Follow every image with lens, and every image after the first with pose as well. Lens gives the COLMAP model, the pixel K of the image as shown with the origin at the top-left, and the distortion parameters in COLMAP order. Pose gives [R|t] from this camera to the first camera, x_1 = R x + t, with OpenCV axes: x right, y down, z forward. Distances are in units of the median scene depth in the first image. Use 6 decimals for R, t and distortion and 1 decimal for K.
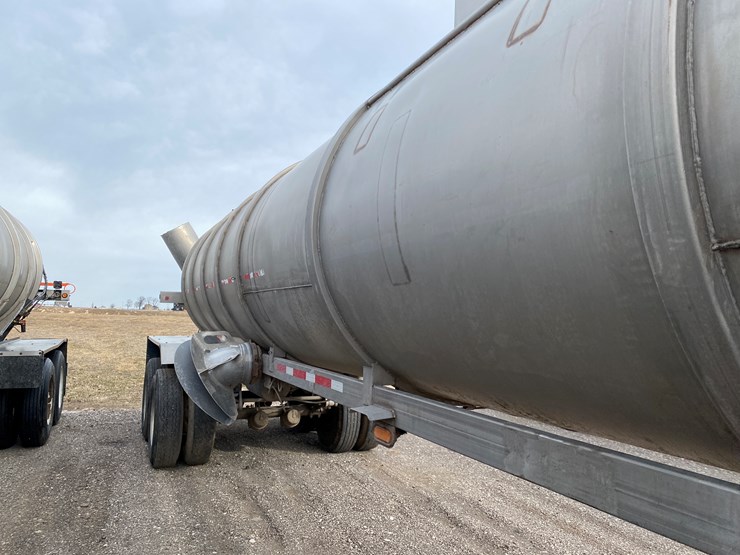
lens RADIAL K [[560.7, 0, 364.9], [0, 560.7, 284.0], [0, 0, 1]] dist [0.070956, -0.088562]
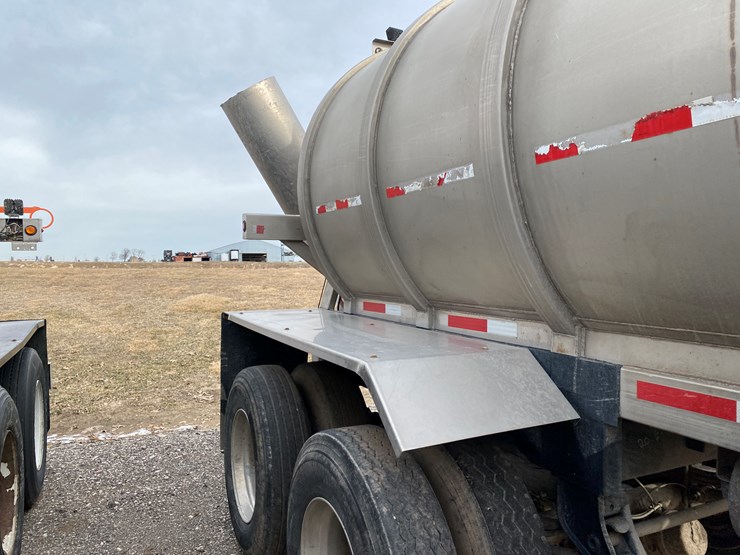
lens RADIAL K [[542.3, 0, 370.0], [0, 542.3, 277.5], [0, 0, 1]] dist [0.044826, -0.063131]
pose [[0.998528, -0.030430, 0.044907, -0.142543], [0.026479, 0.995936, 0.086078, 0.014244], [-0.047344, -0.084762, 0.995276, 0.281352]]
